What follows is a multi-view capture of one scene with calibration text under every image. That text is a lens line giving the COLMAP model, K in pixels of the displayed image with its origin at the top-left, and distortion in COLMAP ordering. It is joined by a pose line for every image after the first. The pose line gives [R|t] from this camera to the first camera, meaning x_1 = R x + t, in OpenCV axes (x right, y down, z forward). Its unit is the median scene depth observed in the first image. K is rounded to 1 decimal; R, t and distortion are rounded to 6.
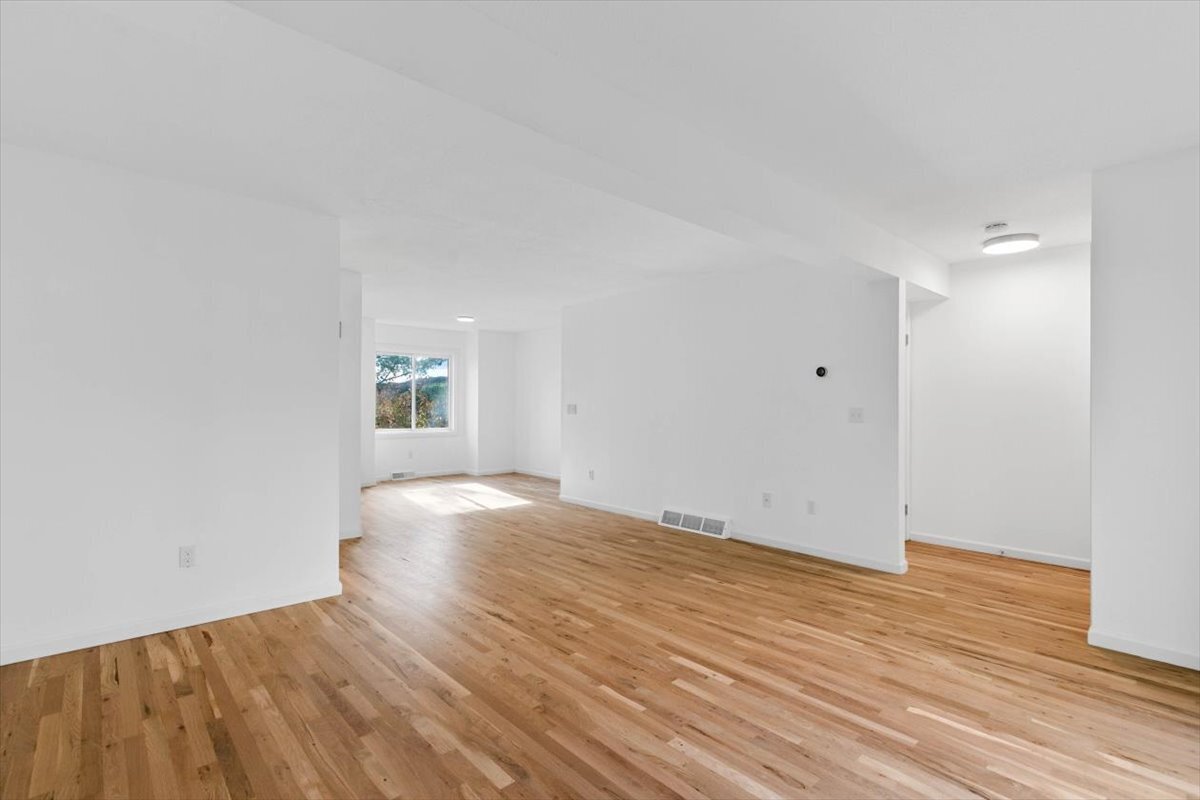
lens RADIAL K [[557.4, 0, 604.8], [0, 557.4, 401.3], [0, 0, 1]] dist [0.009454, -0.000126]
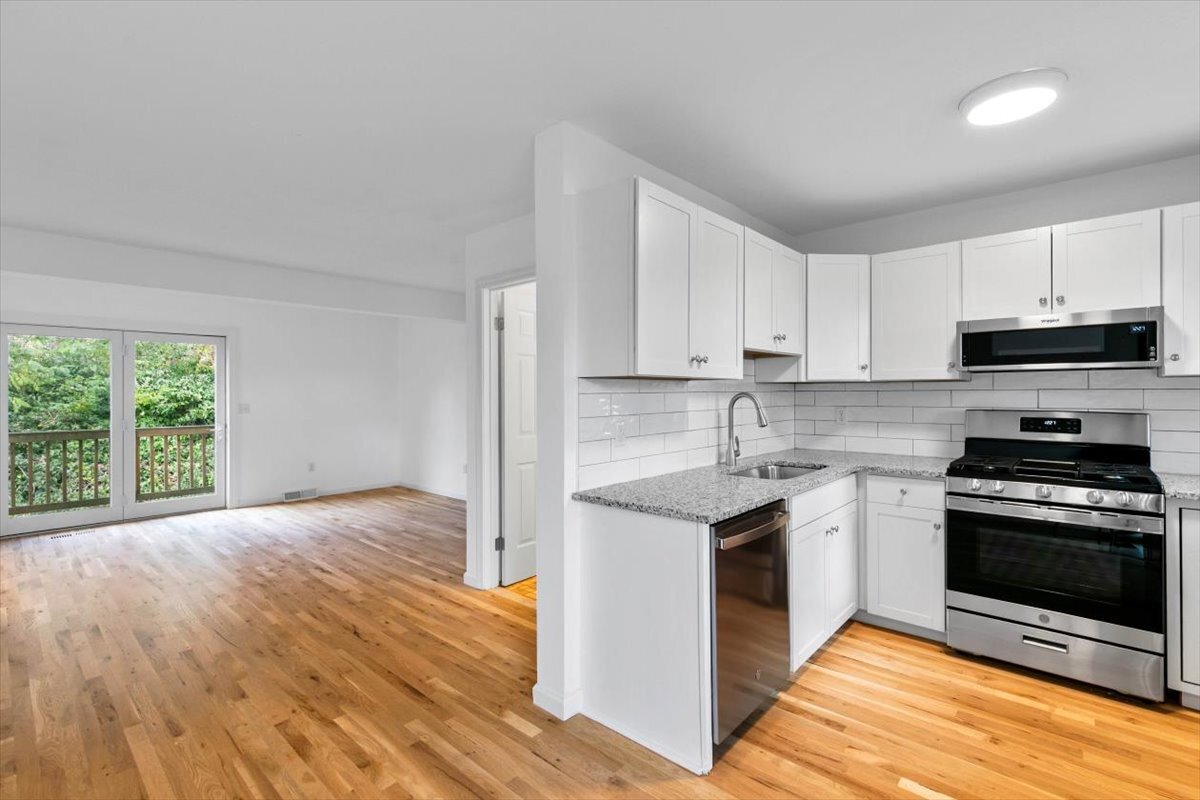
lens RADIAL K [[541.6, 0, 605.5], [0, 541.6, 392.2], [0, 0, 1]] dist [0.004177, -0.000387]
pose [[-0.995055, 0.001360, -0.099316, -0.711830], [0.001649, 0.999995, -0.002829, -0.024609], [0.099311, -0.002979, -0.995052, 2.305519]]
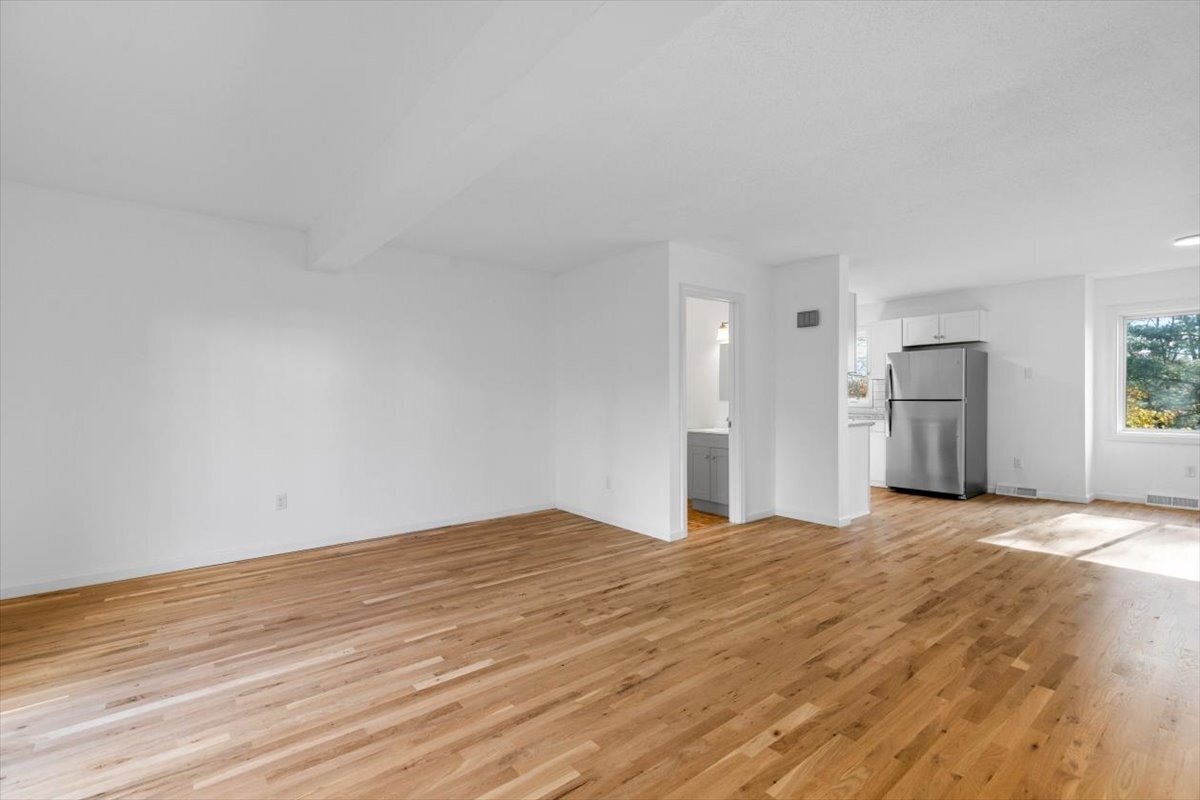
lens RADIAL K [[538.3, 0, 607.7], [0, 538.3, 405.6], [0, 0, 1]] dist [0.008463, -0.000250]
pose [[-0.055319, 0.008806, -0.998430, 0.820536], [0.007546, 0.999936, 0.008401, 0.031298], [0.998440, -0.007069, -0.055381, 1.035050]]
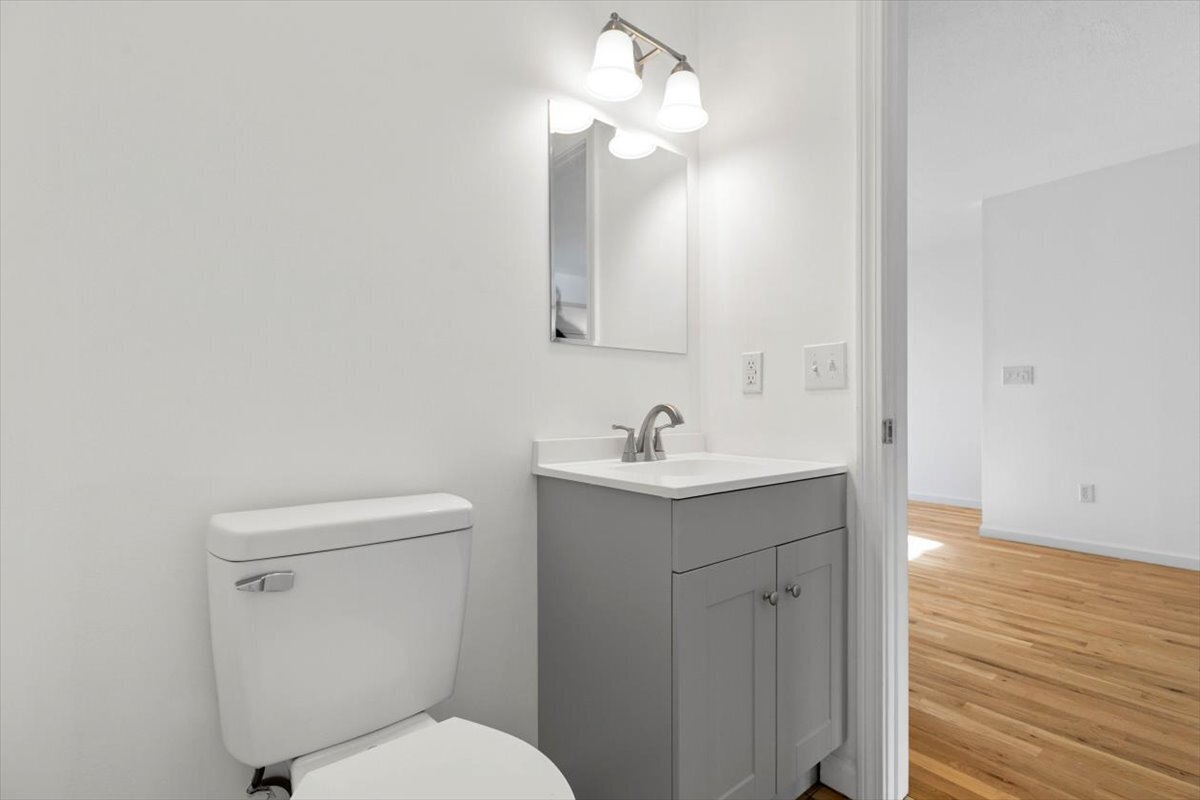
lens RADIAL K [[546.7, 0, 607.1], [0, 546.7, 416.7], [0, 0, 1]] dist [0.008087, -0.000045]
pose [[0.998795, -0.006996, -0.048584, -0.933056], [0.008335, 0.999590, 0.027411, 0.078252], [0.048372, -0.027783, 0.998443, 0.893693]]
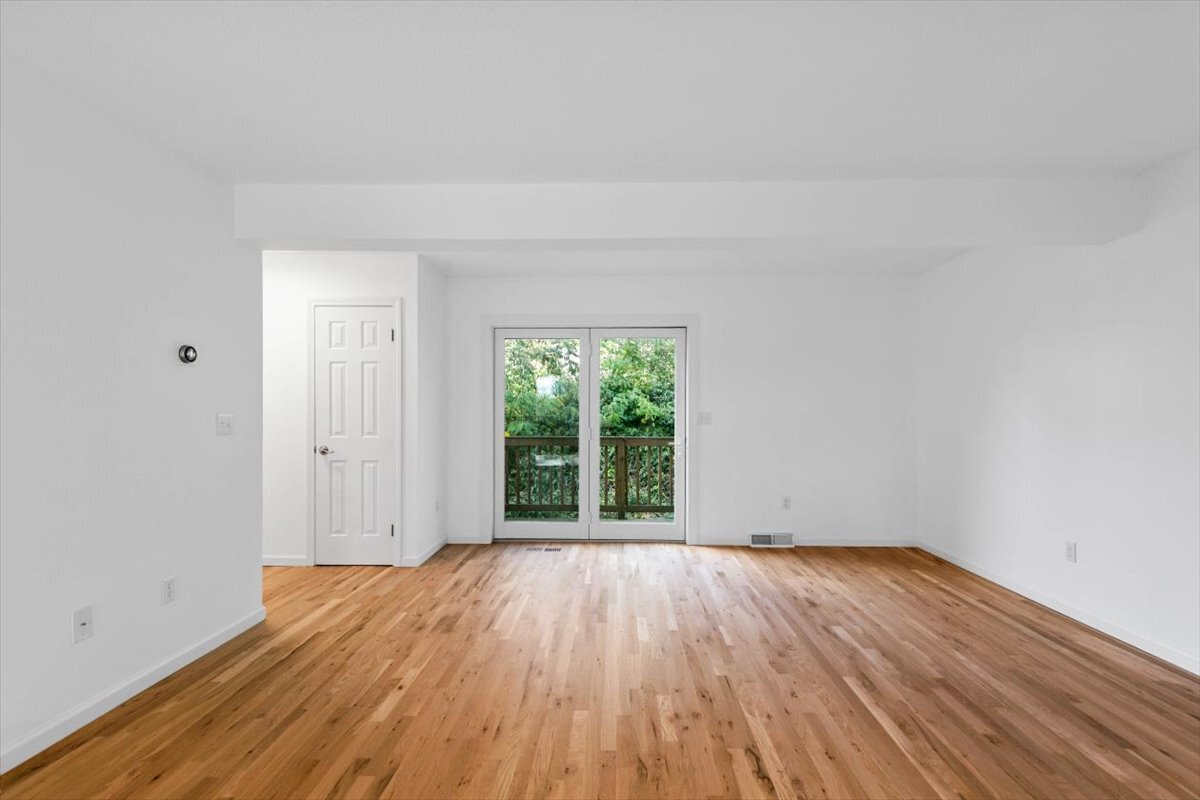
lens RADIAL K [[546.7, 0, 607.1], [0, 546.7, 416.7], [0, 0, 1]] dist [0.008087, -0.000045]
pose [[-0.721202, -0.012141, 0.692619, -0.467251], [-0.005058, 0.999912, 0.012262, 0.005313], [-0.692707, 0.005340, -0.721200, 1.518736]]
